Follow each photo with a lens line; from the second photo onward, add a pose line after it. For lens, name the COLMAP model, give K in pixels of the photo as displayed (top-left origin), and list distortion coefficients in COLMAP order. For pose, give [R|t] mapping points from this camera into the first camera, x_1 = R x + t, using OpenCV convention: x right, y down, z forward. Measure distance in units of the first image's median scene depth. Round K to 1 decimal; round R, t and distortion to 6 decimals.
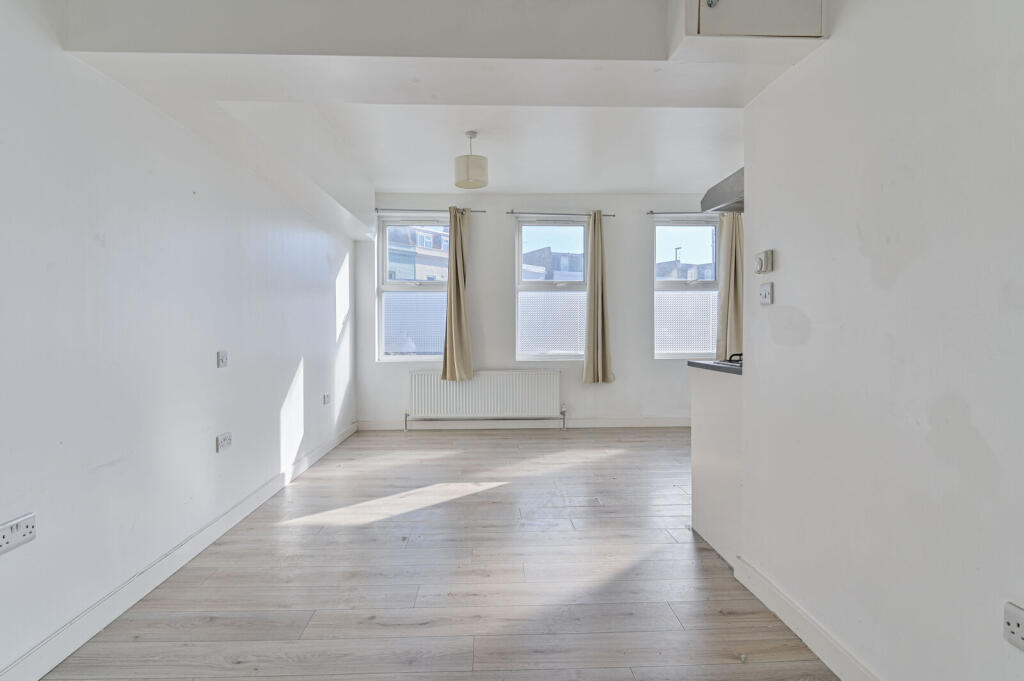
lens RADIAL K [[532.6, 0, 509.7], [0, 532.6, 333.8], [0, 0, 1]] dist [-0.001425, 0.001340]
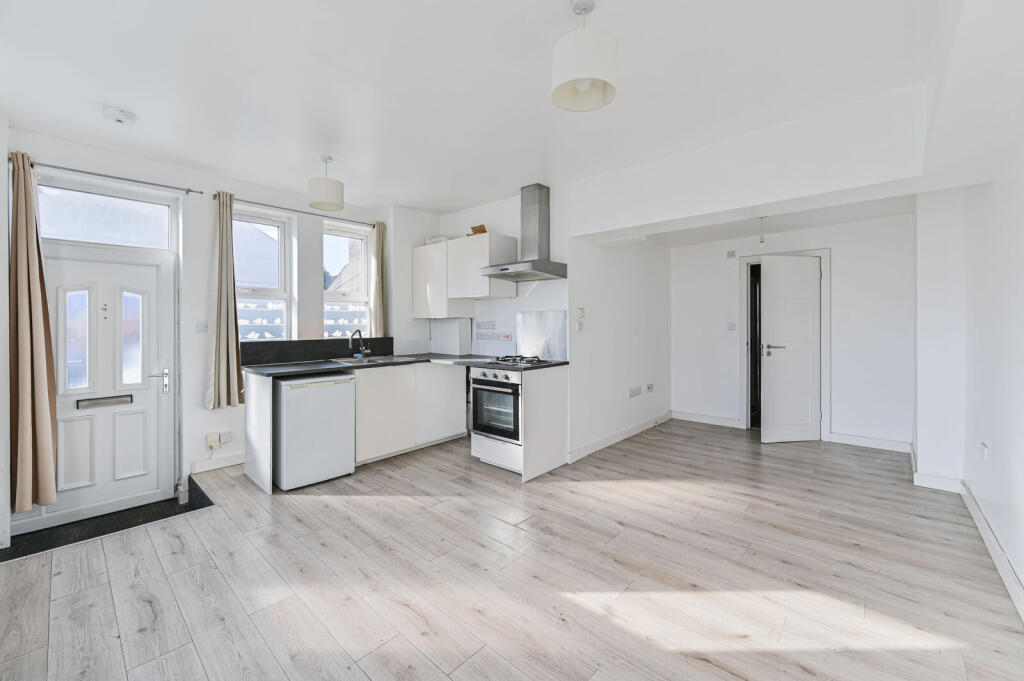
lens RADIAL K [[405.8, 0, 505.9], [0, 405.8, 325.9], [0, 0, 1]] dist [0.000481, 0.000641]
pose [[-0.701110, -0.002205, 0.713050, -0.214460], [0.010633, 0.999852, 0.013547, -0.039777], [-0.712974, 0.017080, -0.700983, 0.946818]]
